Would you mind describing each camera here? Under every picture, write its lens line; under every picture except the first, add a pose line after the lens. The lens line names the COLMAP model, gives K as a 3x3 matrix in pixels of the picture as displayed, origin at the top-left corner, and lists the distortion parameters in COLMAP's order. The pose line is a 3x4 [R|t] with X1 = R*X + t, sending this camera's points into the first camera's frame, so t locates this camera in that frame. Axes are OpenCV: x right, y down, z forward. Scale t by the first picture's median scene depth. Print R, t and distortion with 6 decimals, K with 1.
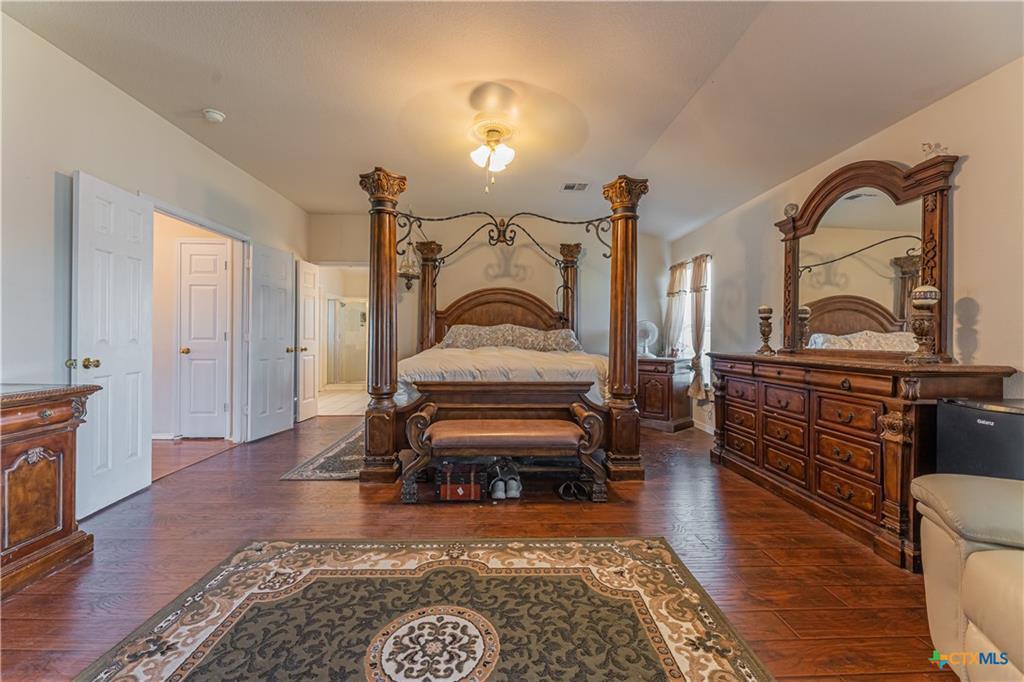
lens RADIAL K [[416.3, 0, 525.6], [0, 416.3, 336.3], [0, 0, 1]] dist [-0.007211, -0.000787]
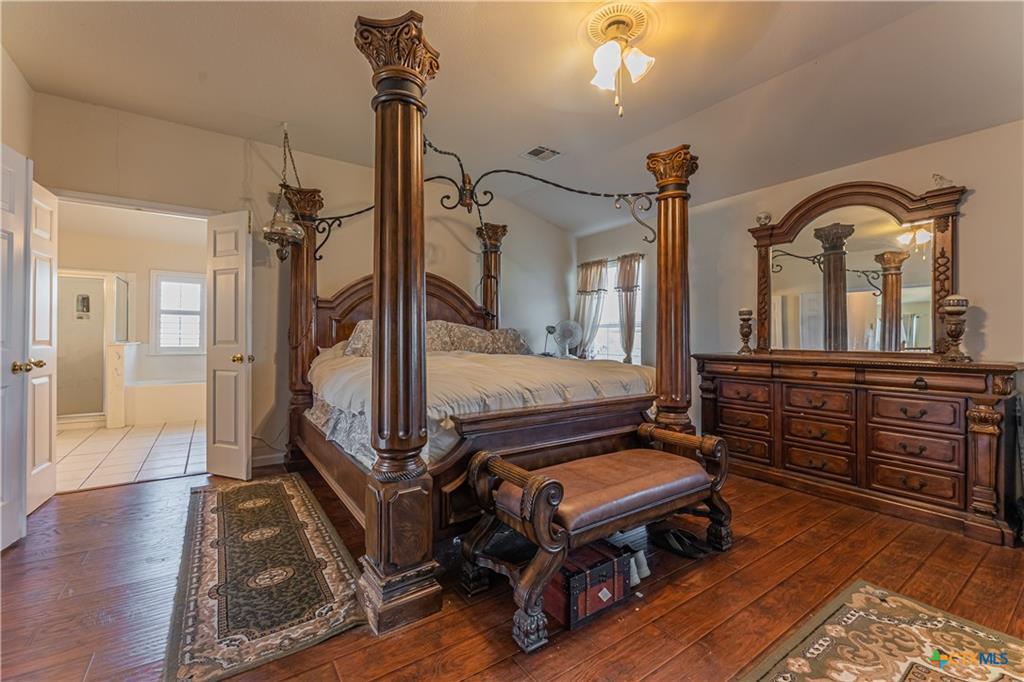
lens RADIAL K [[416.3, 0, 512.9], [0, 416.3, 337.3], [0, 0, 1]] dist [-0.007211, -0.000787]
pose [[0.847597, -0.000891, 0.530640, -0.509686], [-0.001618, 0.999990, 0.004262, -0.003852], [-0.530638, -0.004471, 0.847587, 0.483352]]
